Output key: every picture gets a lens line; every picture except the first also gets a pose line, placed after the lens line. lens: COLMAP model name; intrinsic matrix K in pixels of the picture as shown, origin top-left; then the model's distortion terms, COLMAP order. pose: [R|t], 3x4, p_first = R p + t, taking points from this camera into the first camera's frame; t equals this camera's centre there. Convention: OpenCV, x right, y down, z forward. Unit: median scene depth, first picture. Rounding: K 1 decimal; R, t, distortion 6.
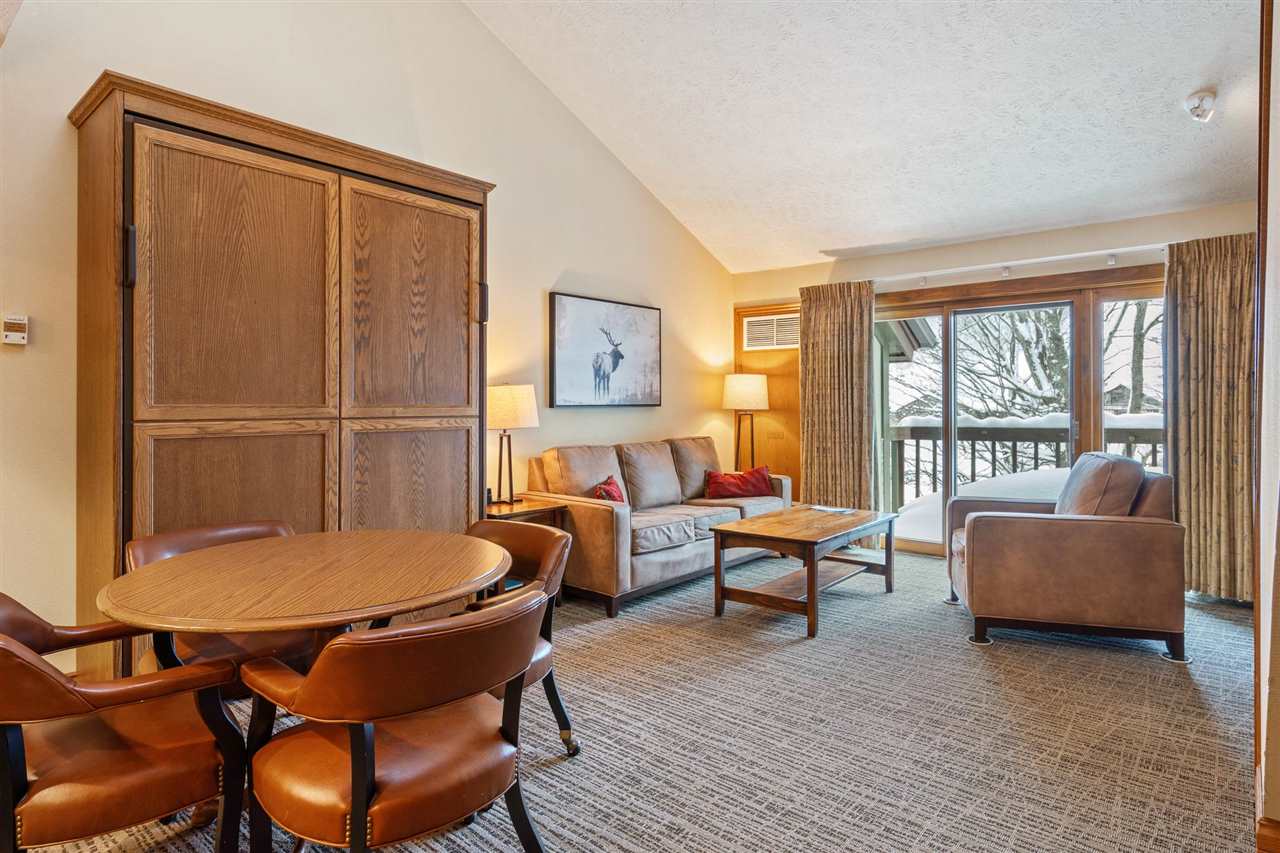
lens RADIAL K [[700.5, 0, 634.7], [0, 700.5, 402.3], [0, 0, 1]] dist [0.003589, 0.002609]
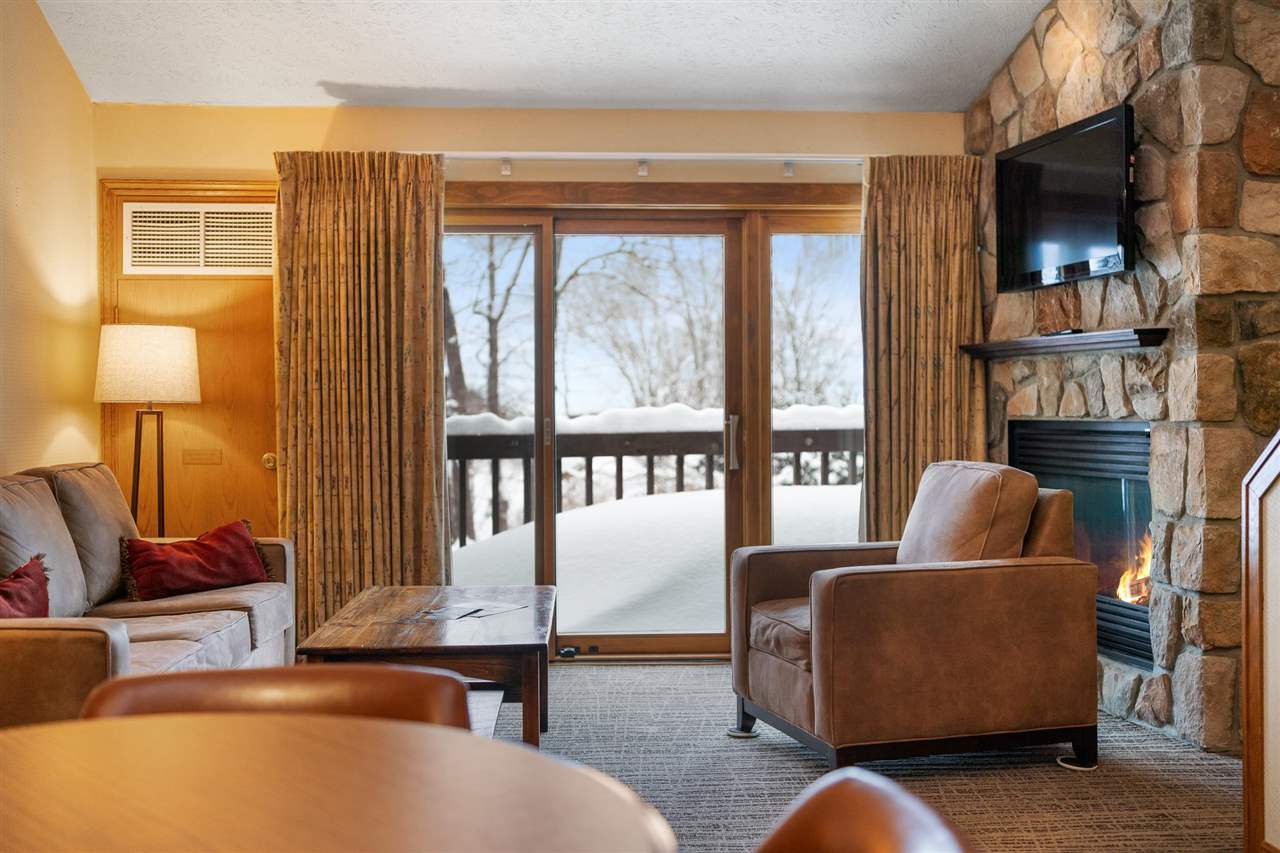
lens RADIAL K [[1368.8, 0, 643.8], [0, 1368.8, 403.5], [0, 0, 1]] dist [-0.013868, 0.041073]
pose [[0.721358, -0.000986, 0.692562, -0.309222], [0.000460, 0.999999, 0.000944, 0.013928], [-0.692562, -0.000363, 0.721358, 0.178170]]
